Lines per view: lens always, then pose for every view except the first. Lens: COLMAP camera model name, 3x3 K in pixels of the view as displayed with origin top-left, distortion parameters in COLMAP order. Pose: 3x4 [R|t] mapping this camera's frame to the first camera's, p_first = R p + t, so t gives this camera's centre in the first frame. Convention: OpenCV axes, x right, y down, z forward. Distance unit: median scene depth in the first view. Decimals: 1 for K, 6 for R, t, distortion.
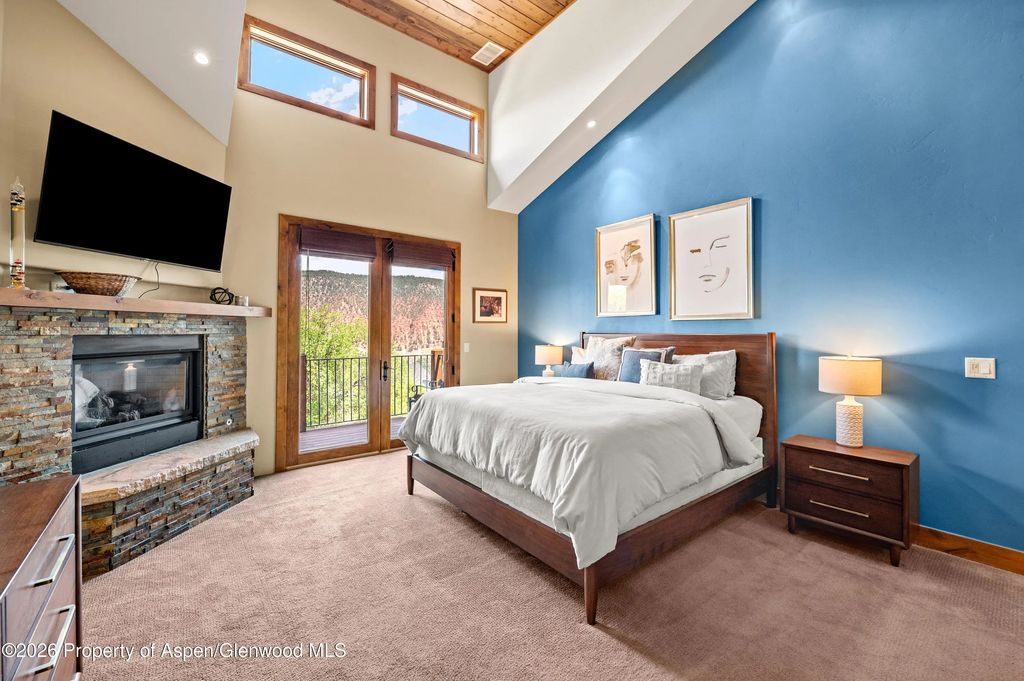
lens RADIAL K [[415.2, 0, 512.1], [0, 415.2, 324.4], [0, 0, 1]] dist [-0.002900, -0.000537]
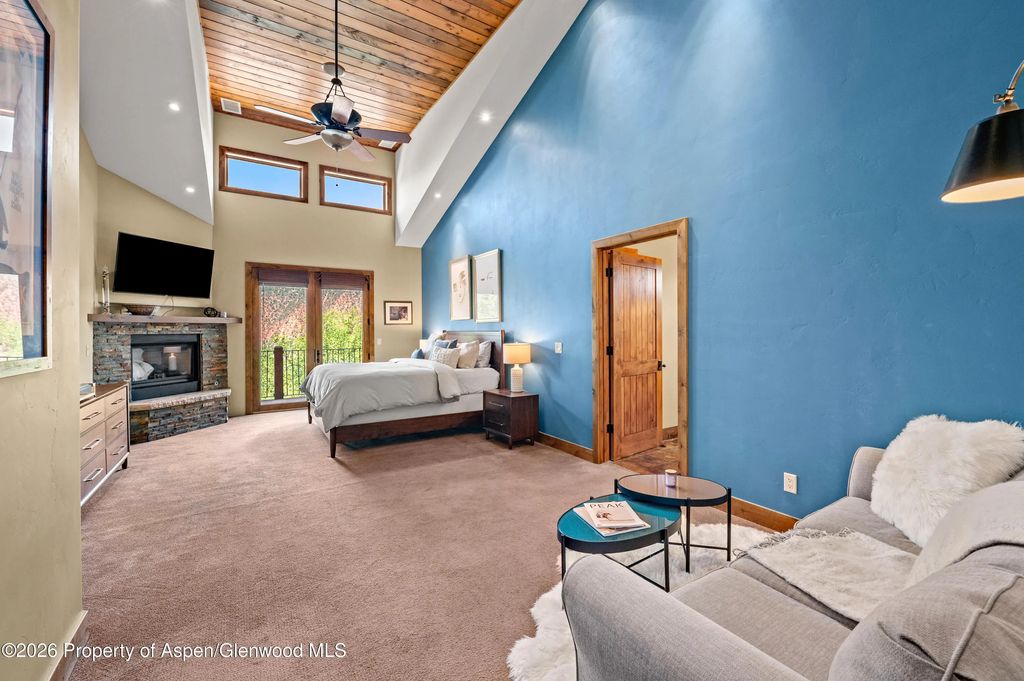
lens RADIAL K [[417.0, 0, 511.6], [0, 417.0, 327.8], [0, 0, 1]] dist [0.000867, 0.000116]
pose [[0.994197, -0.009387, -0.107162, 0.786405], [0.010807, 0.999861, 0.012679, -0.010105], [0.107028, -0.013764, 0.994161, -0.651129]]
